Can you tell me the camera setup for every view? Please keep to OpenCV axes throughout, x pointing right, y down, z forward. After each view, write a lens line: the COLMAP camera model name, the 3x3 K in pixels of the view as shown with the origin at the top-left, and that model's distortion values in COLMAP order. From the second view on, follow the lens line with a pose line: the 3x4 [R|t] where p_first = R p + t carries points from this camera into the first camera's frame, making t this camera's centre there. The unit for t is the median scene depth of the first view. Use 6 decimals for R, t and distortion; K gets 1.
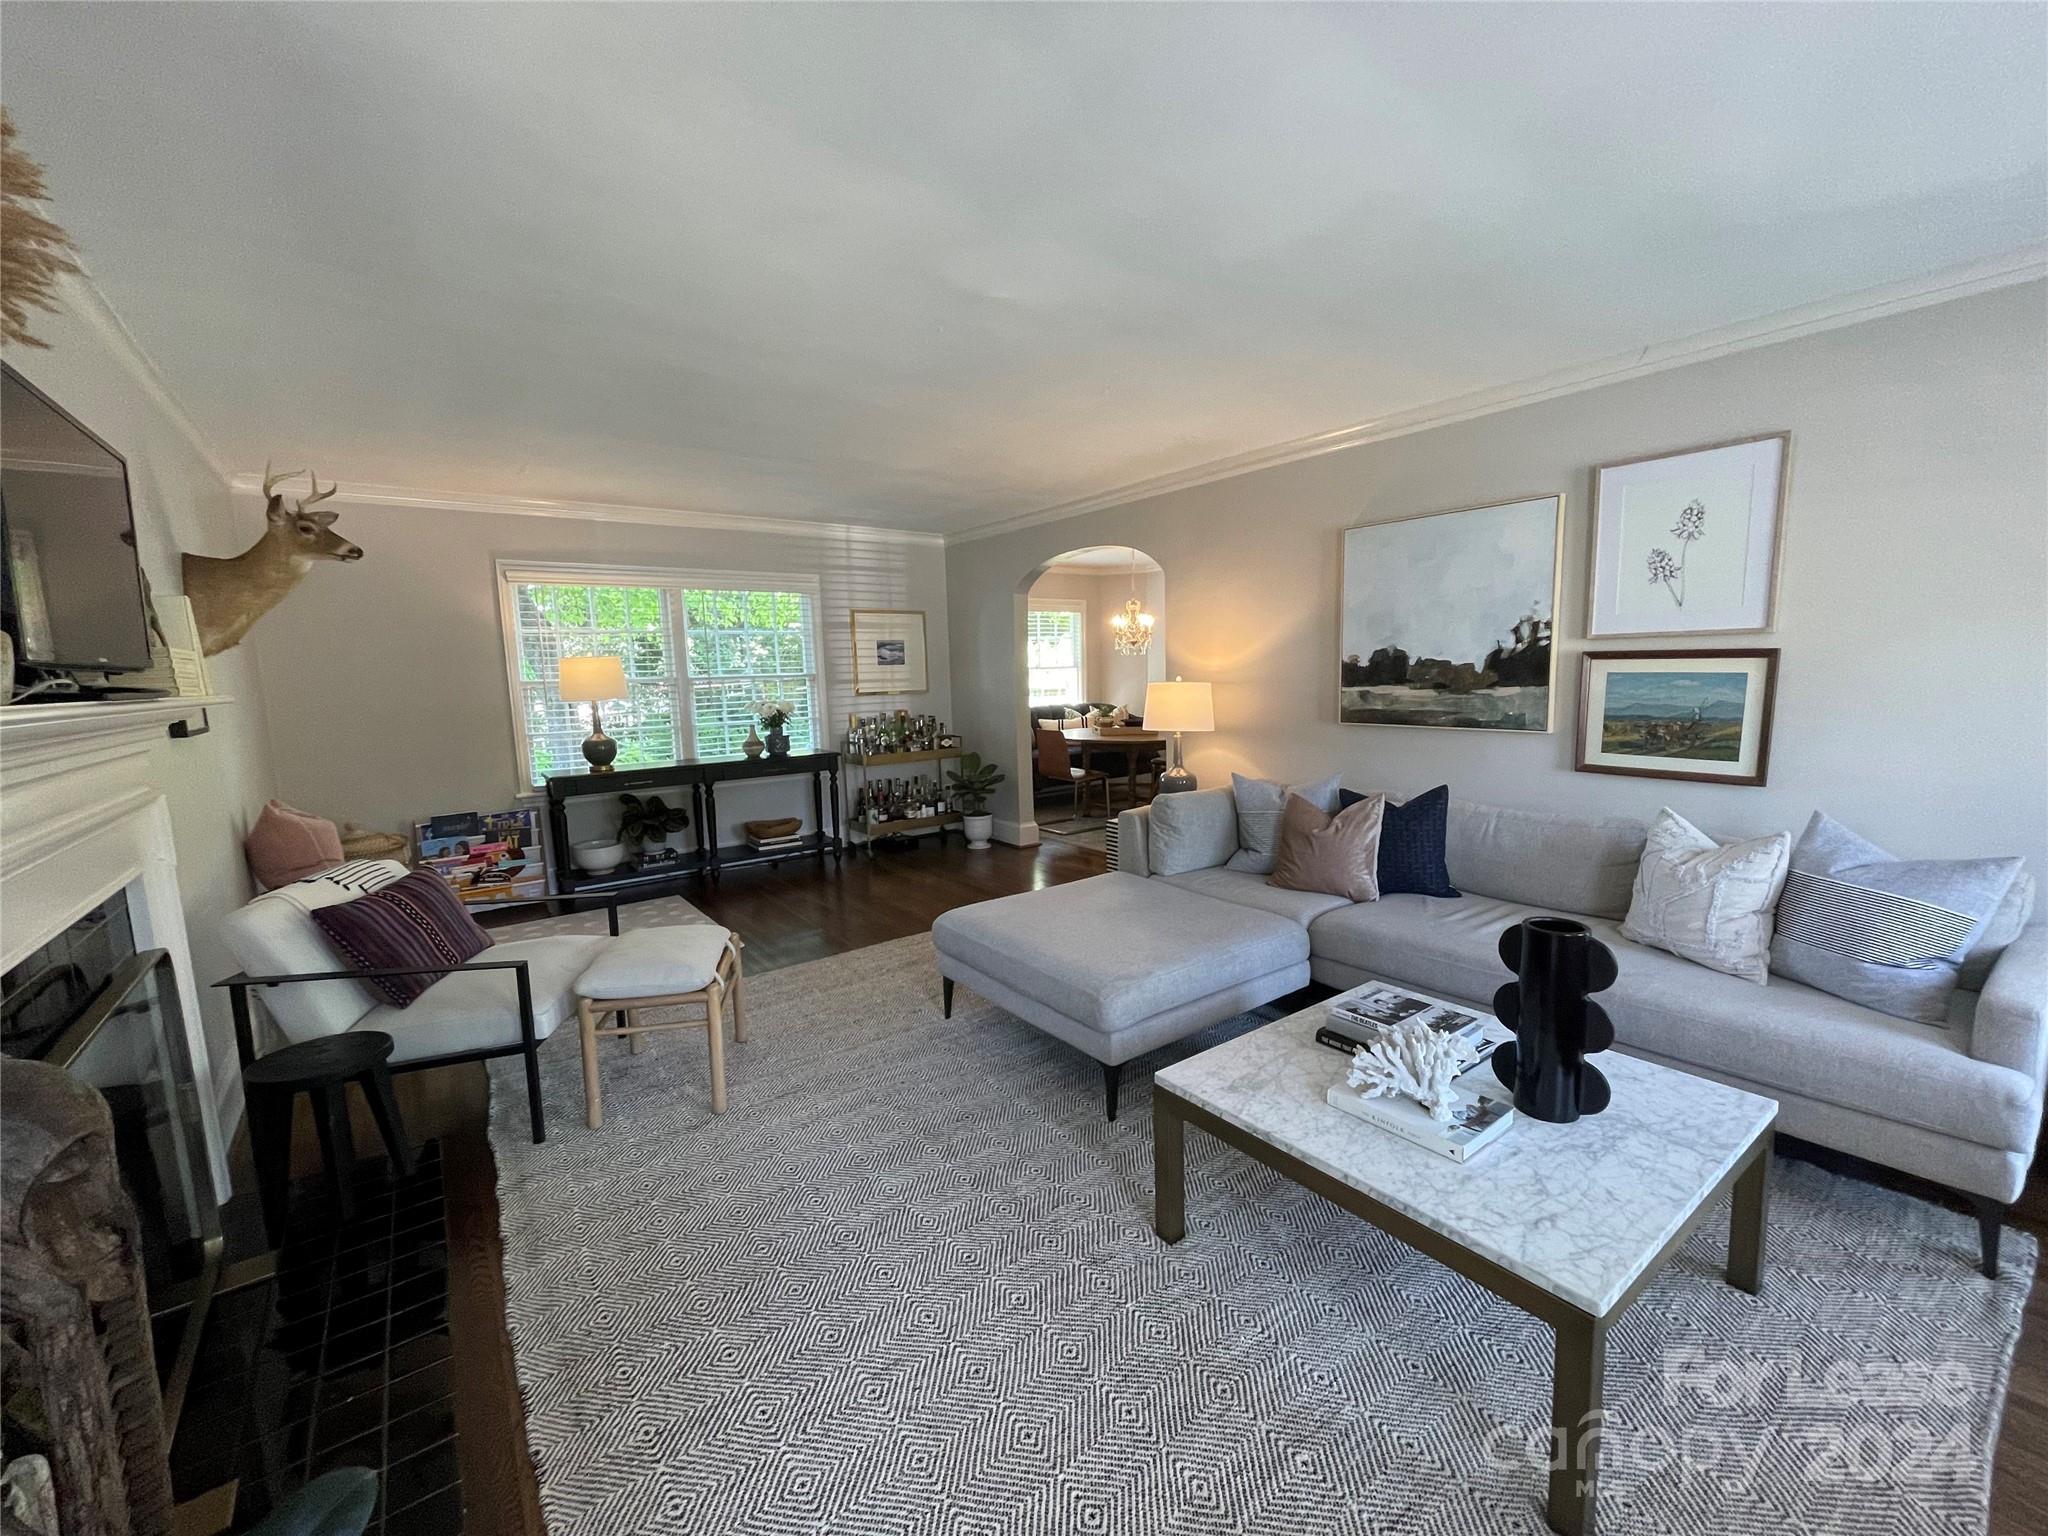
lens RADIAL K [[822.4, 0, 1012.7], [0, 822.4, 773.7], [0, 0, 1]] dist [0.001549, -0.002231]
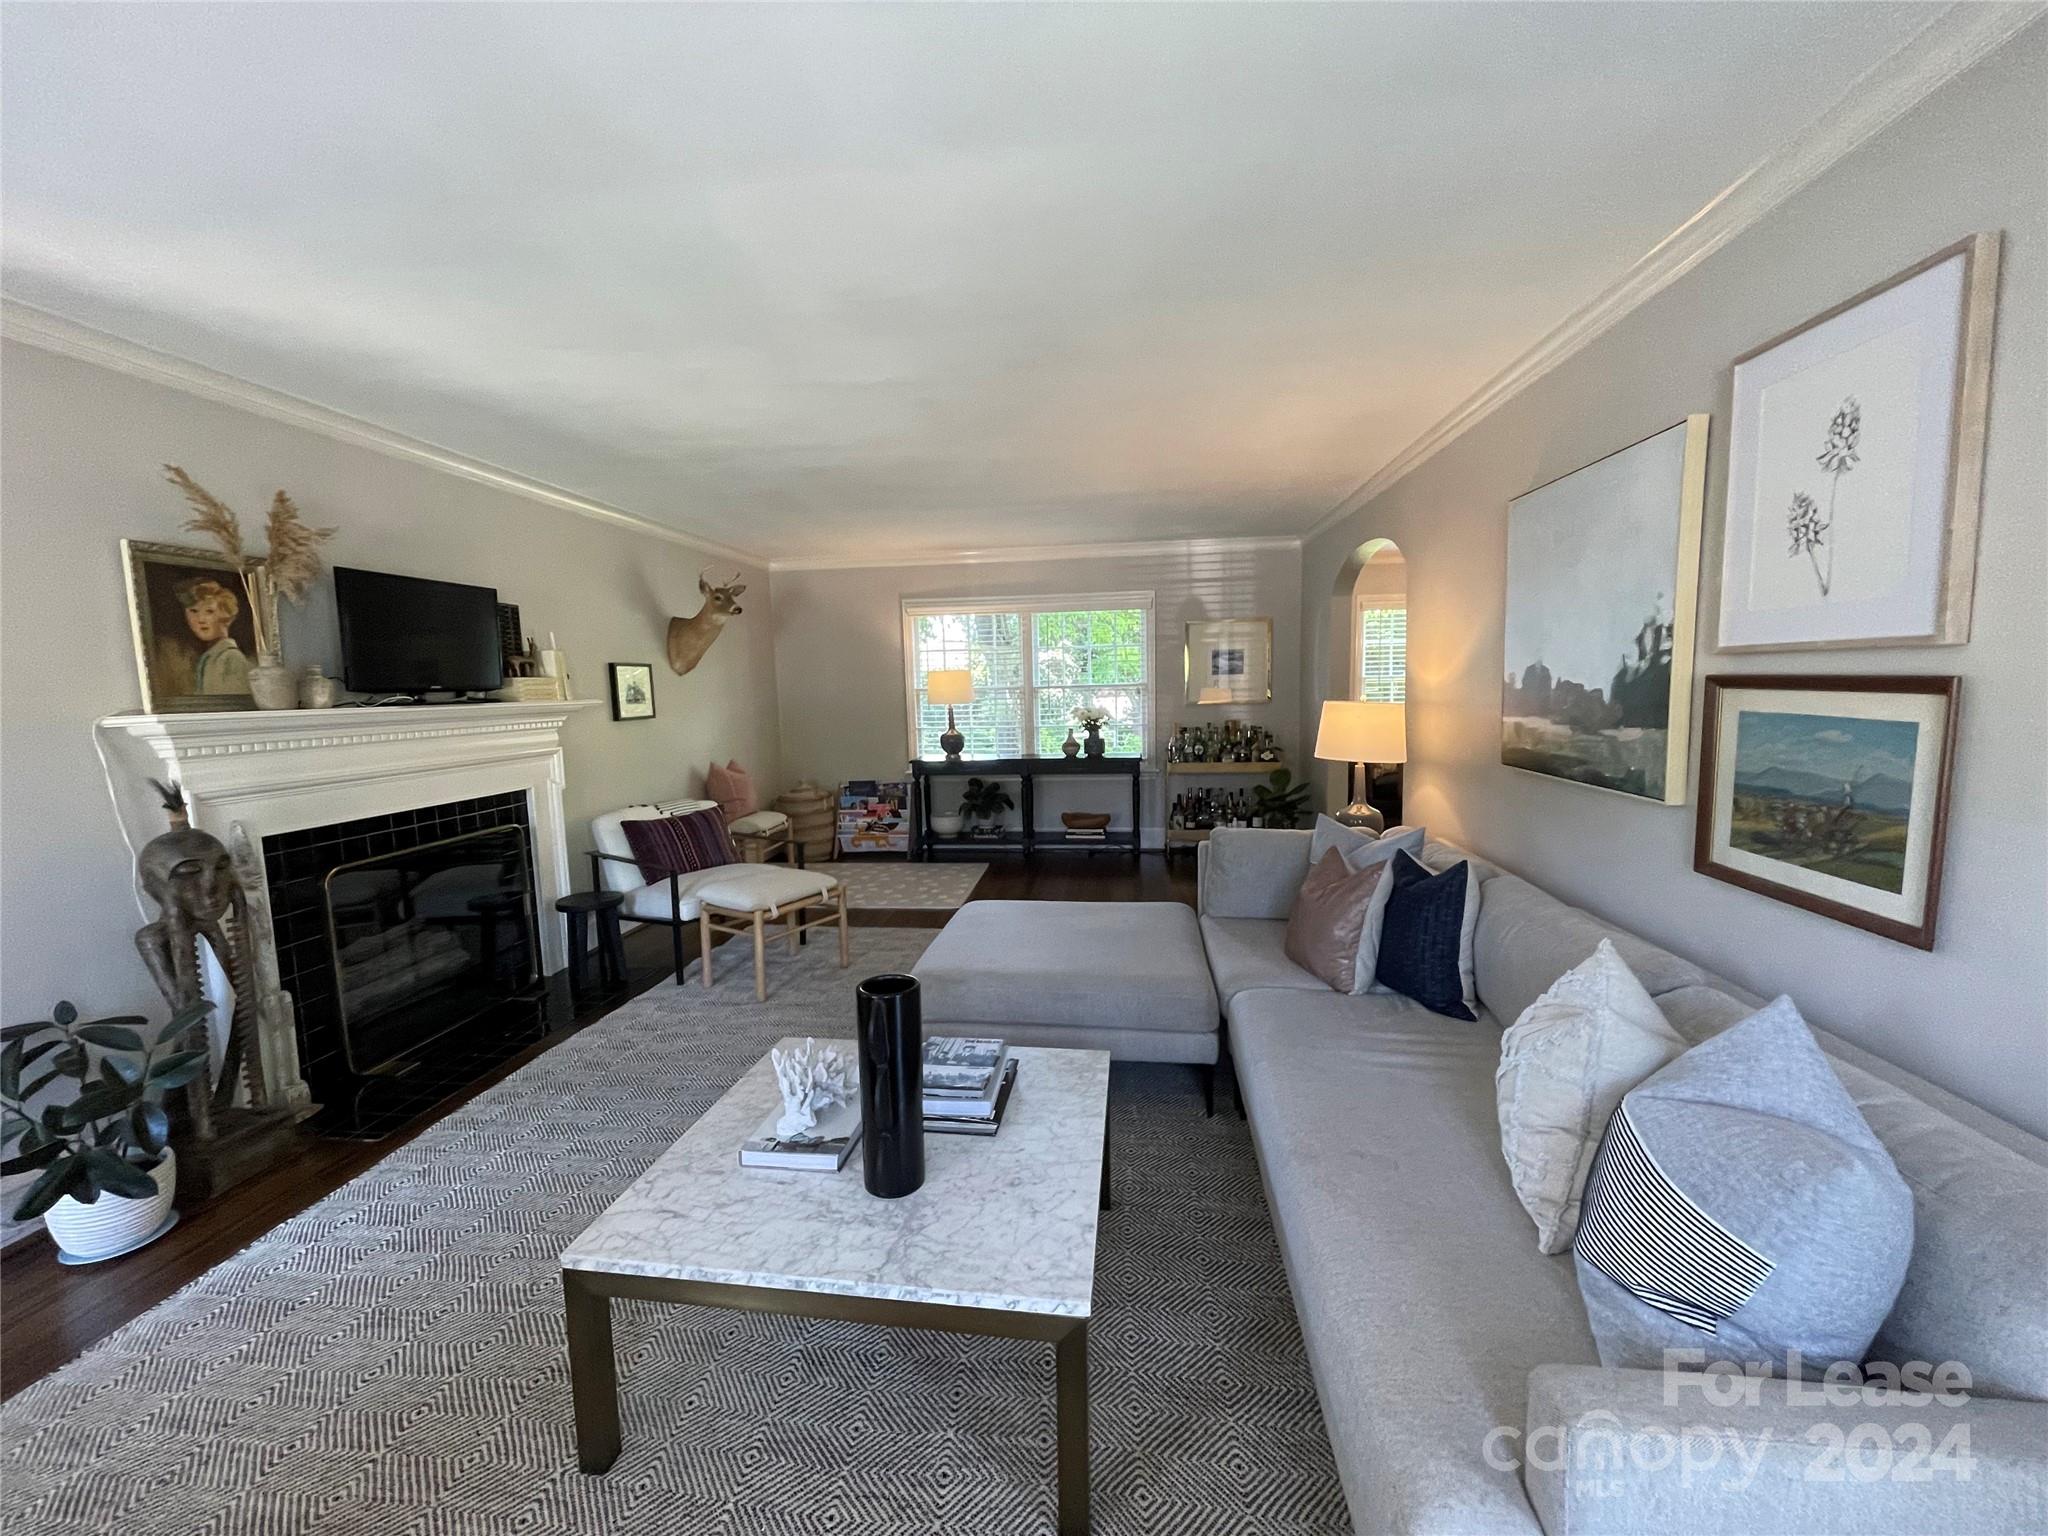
lens RADIAL K [[822.4, 0, 1010.8], [0, 822.4, 767.2], [0, 0, 1]] dist [0.001549, -0.002231]
pose [[0.719687, 0.080932, -0.689566, 0.563894], [-0.085105, 0.995976, 0.028071, -0.041317], [0.689063, 0.038483, 0.723679, 0.164626]]
